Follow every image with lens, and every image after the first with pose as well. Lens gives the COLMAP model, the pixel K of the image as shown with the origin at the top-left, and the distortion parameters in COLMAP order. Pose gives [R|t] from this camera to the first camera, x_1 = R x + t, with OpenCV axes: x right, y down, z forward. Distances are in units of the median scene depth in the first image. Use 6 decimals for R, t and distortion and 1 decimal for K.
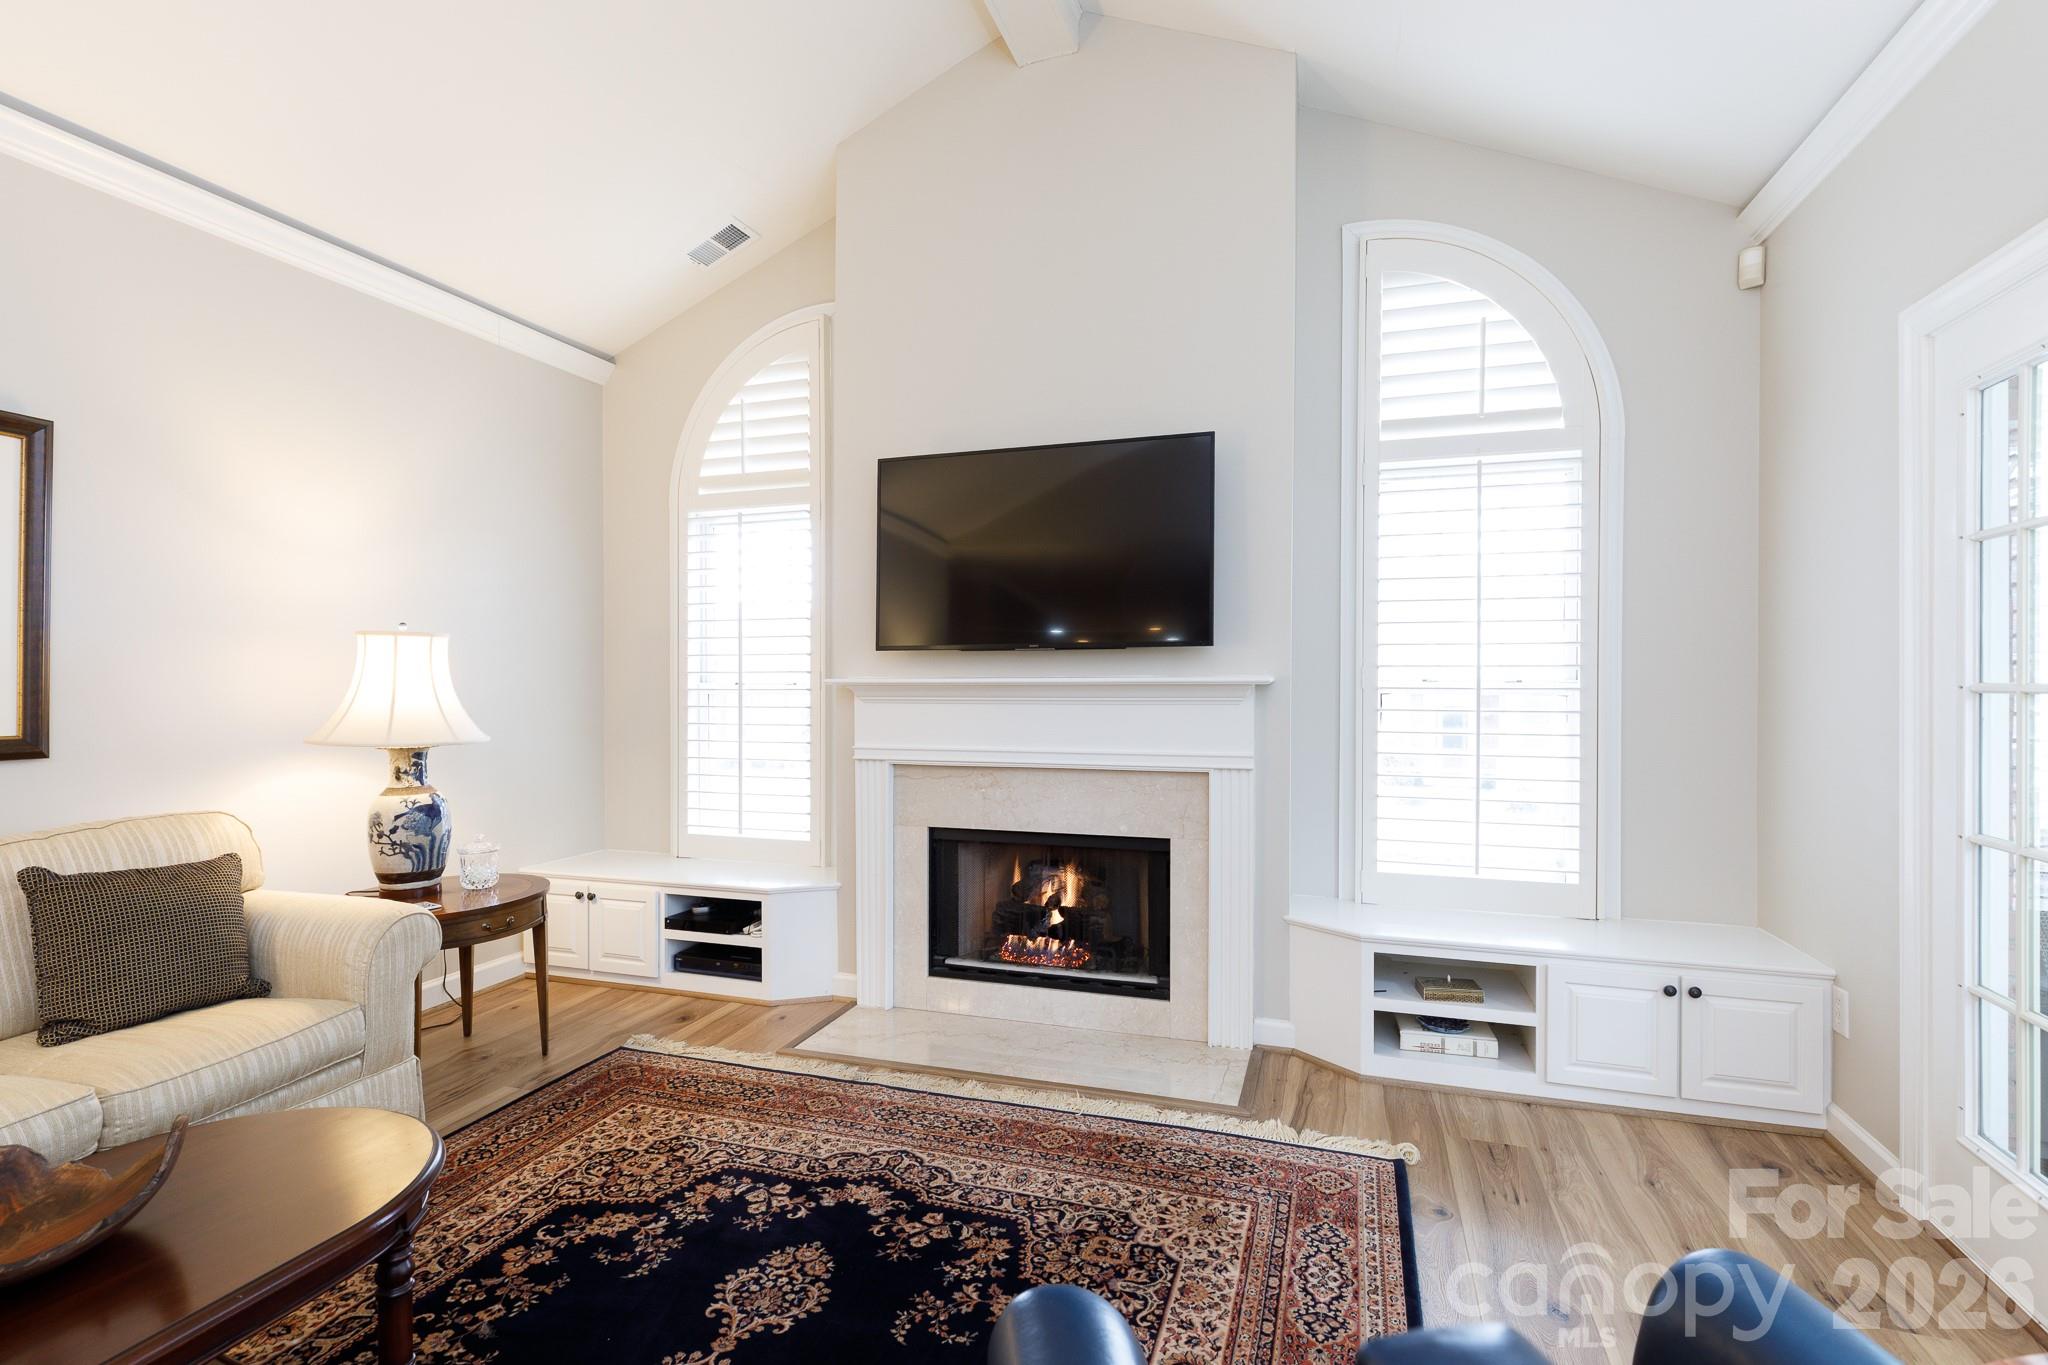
lens RADIAL K [[951.1, 0, 1033.2], [0, 951.1, 693.1], [0, 0, 1]] dist [0.005156, 0.000297]
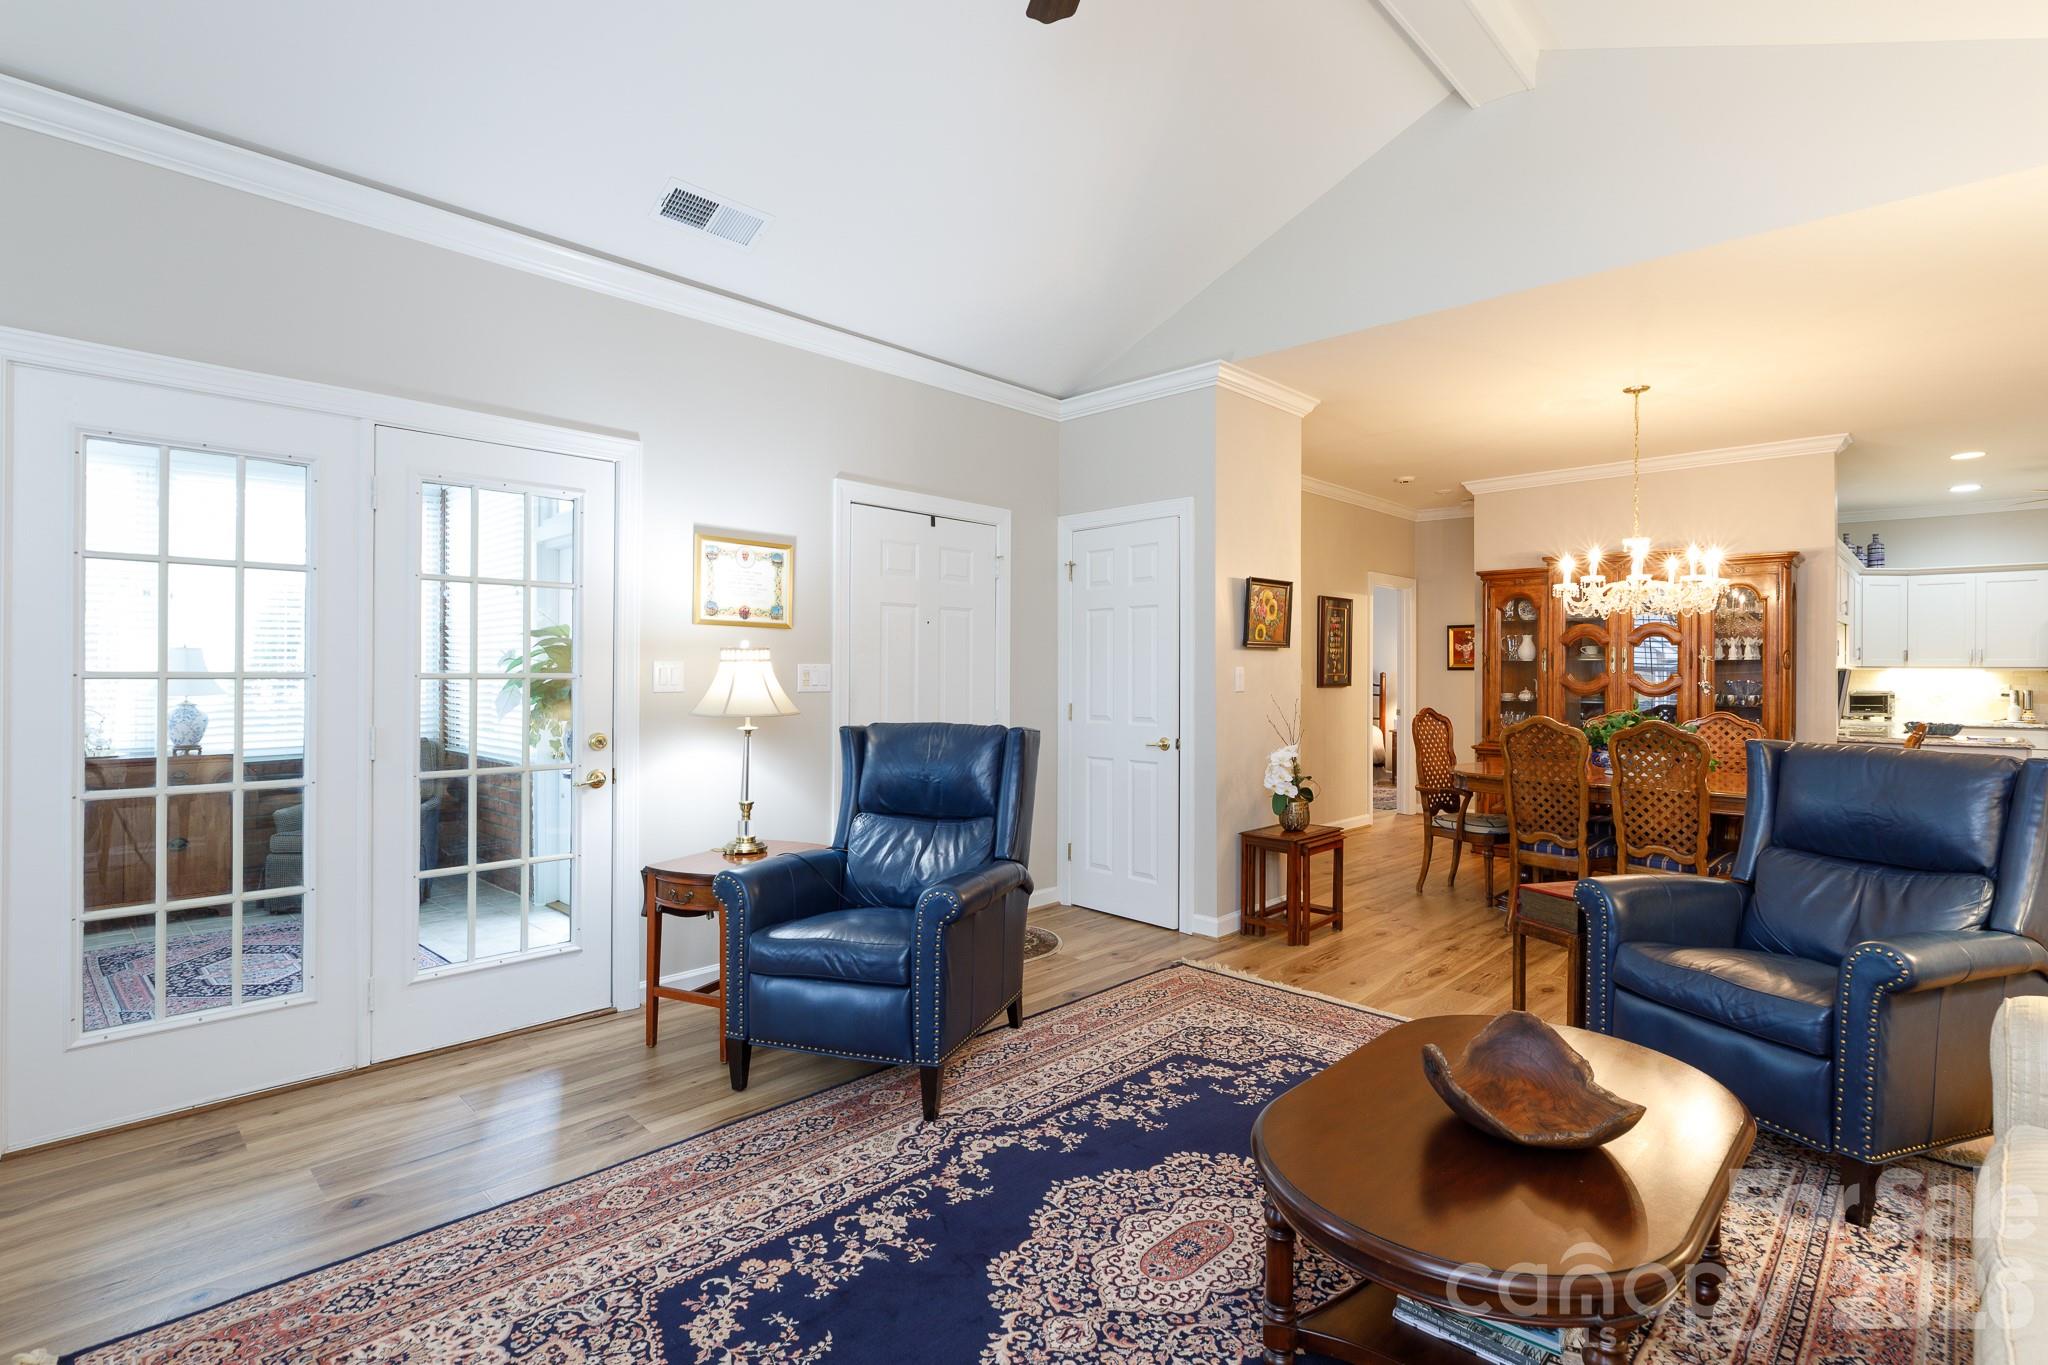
lens RADIAL K [[969.3, 0, 1020.7], [0, 969.3, 671.8], [0, 0, 1]] dist [-0.002372, 0.000144]
pose [[-0.897690, -0.003539, 0.440614, -0.414506], [0.002231, 0.999918, 0.012575, -0.015337], [-0.440623, 0.012272, -0.897608, 0.985717]]
